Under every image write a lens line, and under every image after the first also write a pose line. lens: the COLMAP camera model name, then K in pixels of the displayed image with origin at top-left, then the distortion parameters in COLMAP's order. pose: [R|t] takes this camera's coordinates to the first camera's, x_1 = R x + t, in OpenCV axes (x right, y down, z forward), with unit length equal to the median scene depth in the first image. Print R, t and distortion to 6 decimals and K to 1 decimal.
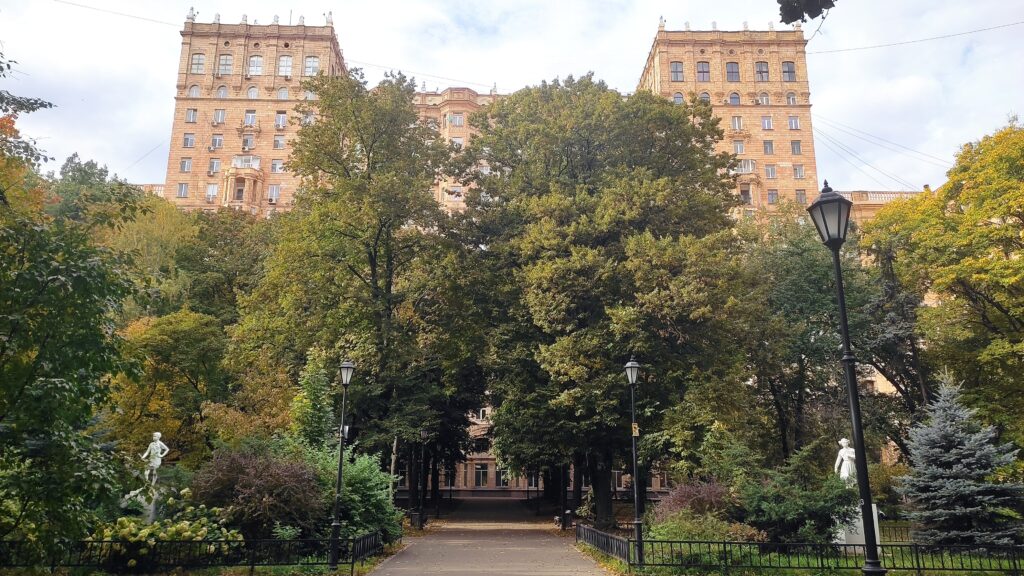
lens RADIAL K [[768.5, 0, 512.0], [0, 768.5, 288.0], [0, 0, 1]] dist [0.002401, -0.003056]
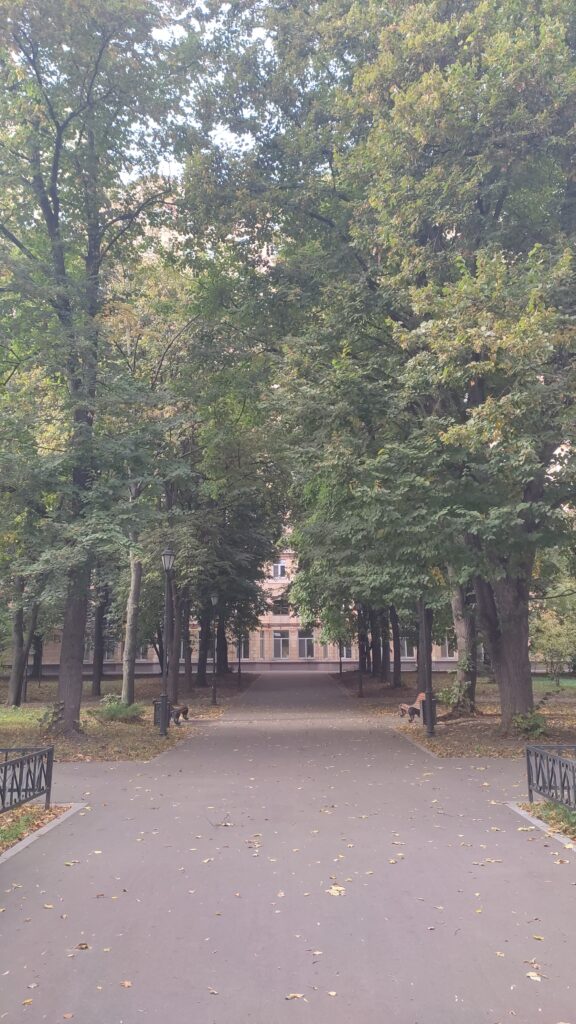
lens RADIAL K [[768.5, 0, 288.0], [0, 768.5, 512.0], [0, 0, 1]] dist [0.002401, -0.003056]
pose [[0.999338, -0.020449, -0.030092, -0.005015], [0.022332, 0.997724, 0.063627, 0.051541], [0.028722, -0.064257, 0.997520, 0.194397]]
